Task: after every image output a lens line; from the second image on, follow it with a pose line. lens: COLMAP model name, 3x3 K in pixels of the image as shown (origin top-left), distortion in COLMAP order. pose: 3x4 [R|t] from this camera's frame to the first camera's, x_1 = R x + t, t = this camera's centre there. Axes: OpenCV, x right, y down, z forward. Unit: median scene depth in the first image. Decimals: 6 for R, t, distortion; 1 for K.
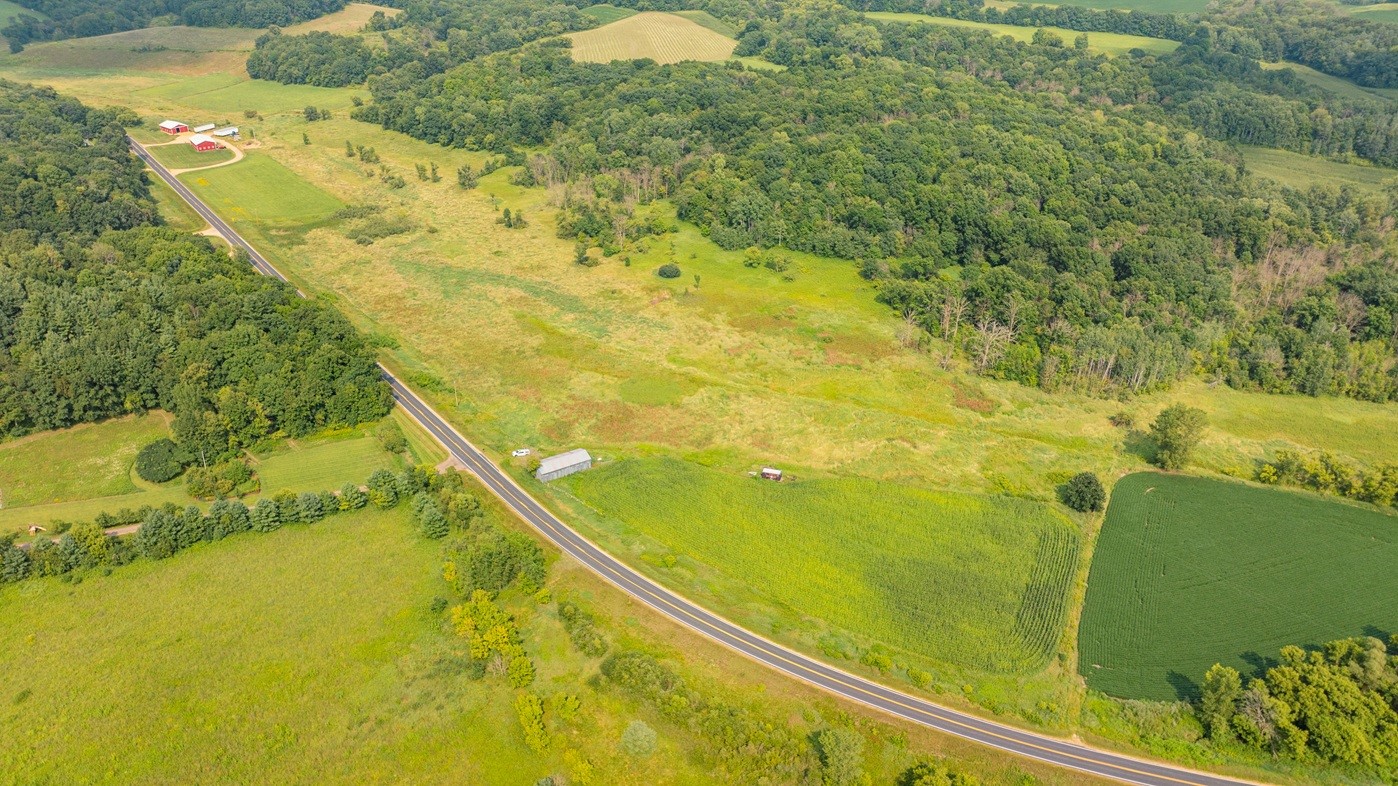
lens RADIAL K [[986.3, 0, 699.0], [0, 986.3, 393.0], [0, 0, 1]] dist [-0.021618, -0.003767]
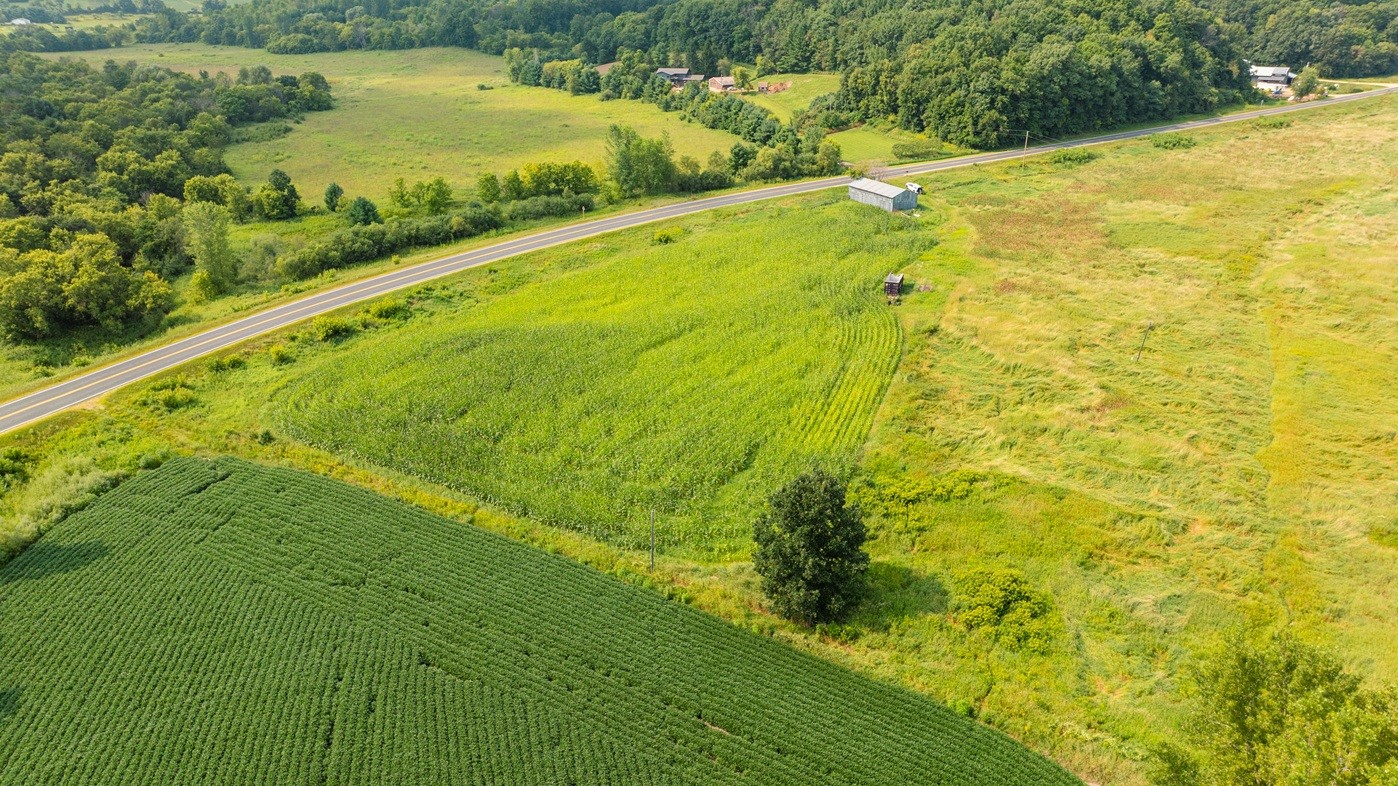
lens RADIAL K [[986.3, 0, 699.0], [0, 986.3, 393.0], [0, 0, 1]] dist [-0.021618, -0.003767]
pose [[-0.082117, 0.398045, -0.913683, 0.402039], [-0.450475, 0.802959, 0.390294, -0.022802], [0.889004, 0.443641, 0.113373, 0.564738]]
